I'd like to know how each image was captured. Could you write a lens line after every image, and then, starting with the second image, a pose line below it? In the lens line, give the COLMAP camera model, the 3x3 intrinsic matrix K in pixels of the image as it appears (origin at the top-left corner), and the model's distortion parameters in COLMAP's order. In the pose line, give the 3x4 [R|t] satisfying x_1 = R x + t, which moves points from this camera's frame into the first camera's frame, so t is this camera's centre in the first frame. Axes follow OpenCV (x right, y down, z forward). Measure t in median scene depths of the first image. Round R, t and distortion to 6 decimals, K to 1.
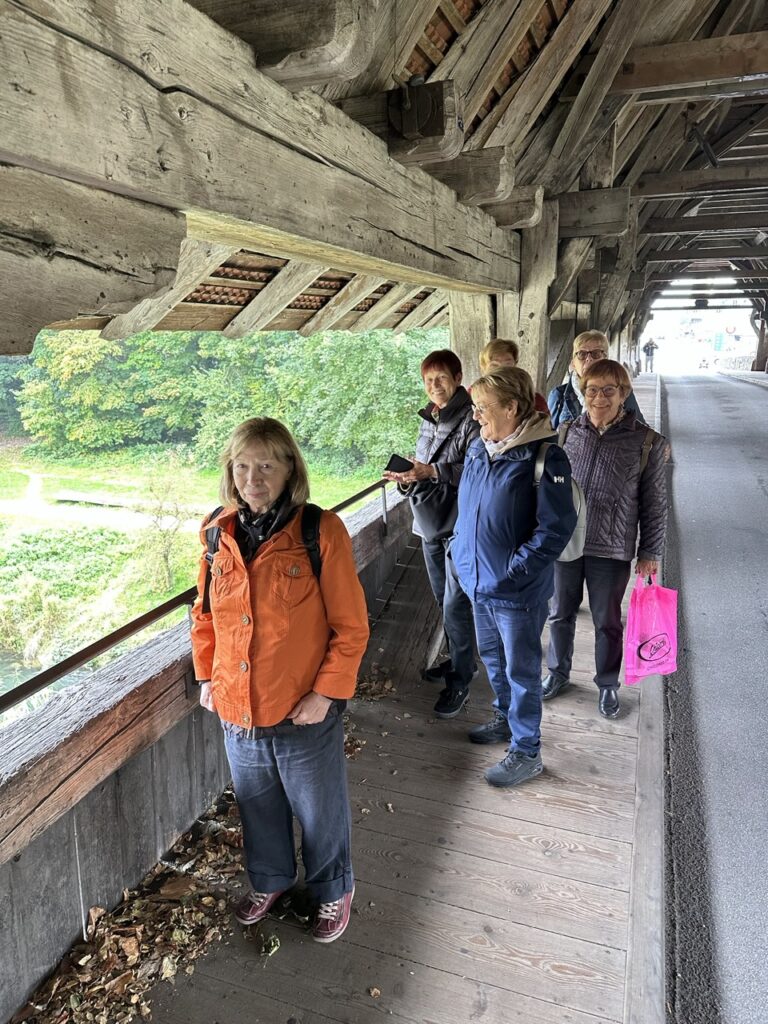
lens RADIAL K [[704.8, 0, 384.0], [0, 704.8, 512.0], [0, 0, 1]] dist [-0.032442, -0.001684]
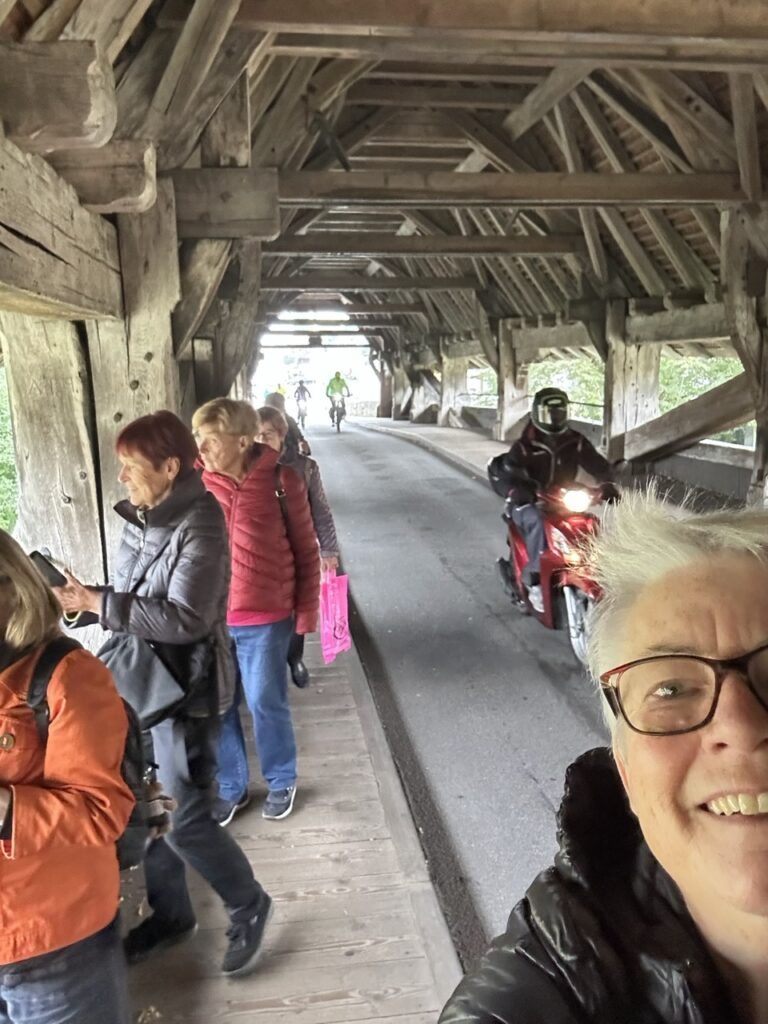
lens RADIAL K [[865.9, 0, 384.3], [0, 865.9, 528.6], [0, 0, 1]] dist [0.106842, -0.126393]
pose [[0.877921, -0.077664, 0.472466, 0.013120], [0.112222, 0.992647, -0.045357, -0.067610], [-0.465469, 0.092841, 0.880181, 0.225336]]
